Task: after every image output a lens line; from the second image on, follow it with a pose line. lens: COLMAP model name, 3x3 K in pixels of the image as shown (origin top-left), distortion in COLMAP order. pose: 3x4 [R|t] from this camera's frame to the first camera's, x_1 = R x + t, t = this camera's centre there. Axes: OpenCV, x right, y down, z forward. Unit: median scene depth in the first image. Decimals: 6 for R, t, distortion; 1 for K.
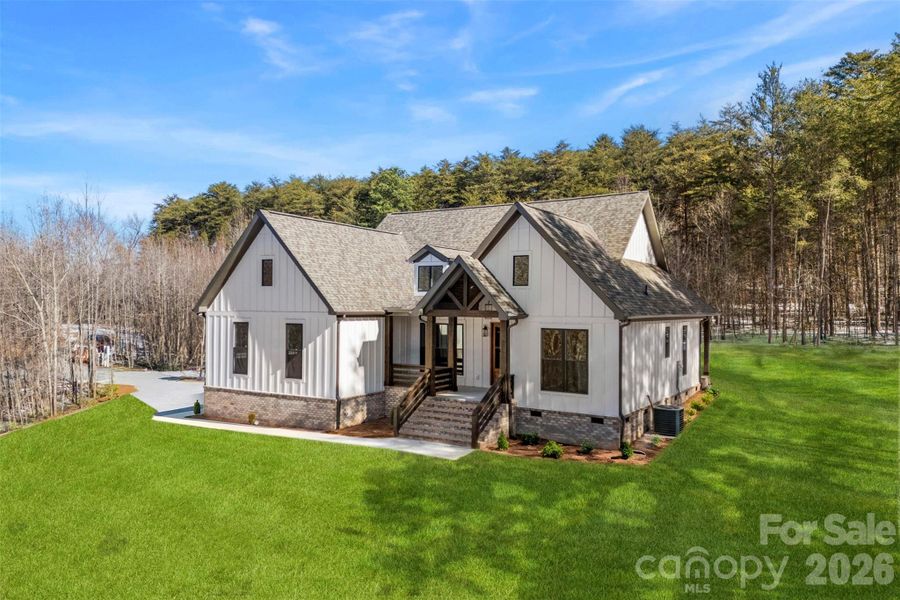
lens RADIAL K [[700.6, 0, 450.2], [0, 700.6, 304.1], [0, 0, 1]] dist [0.061017, -0.007471]
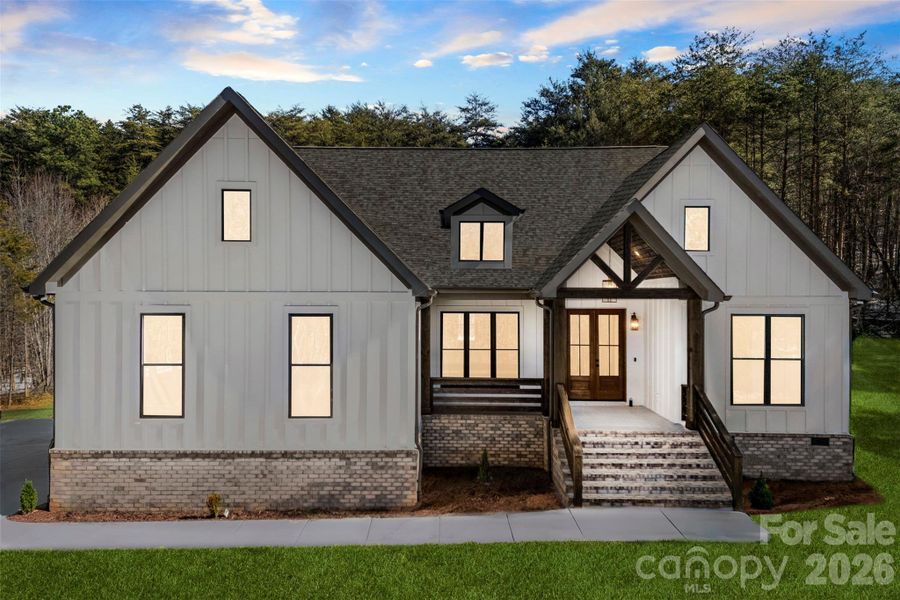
lens RADIAL K [[700.6, 0, 449.7], [0, 700.6, 298.0], [0, 0, 1]] dist [0.061017, -0.007471]
pose [[0.841482, -0.000113, 0.540285, -0.415223], [0.001415, 0.999997, -0.001994, 0.017238], [-0.540284, 0.002442, 0.841479, 0.494121]]
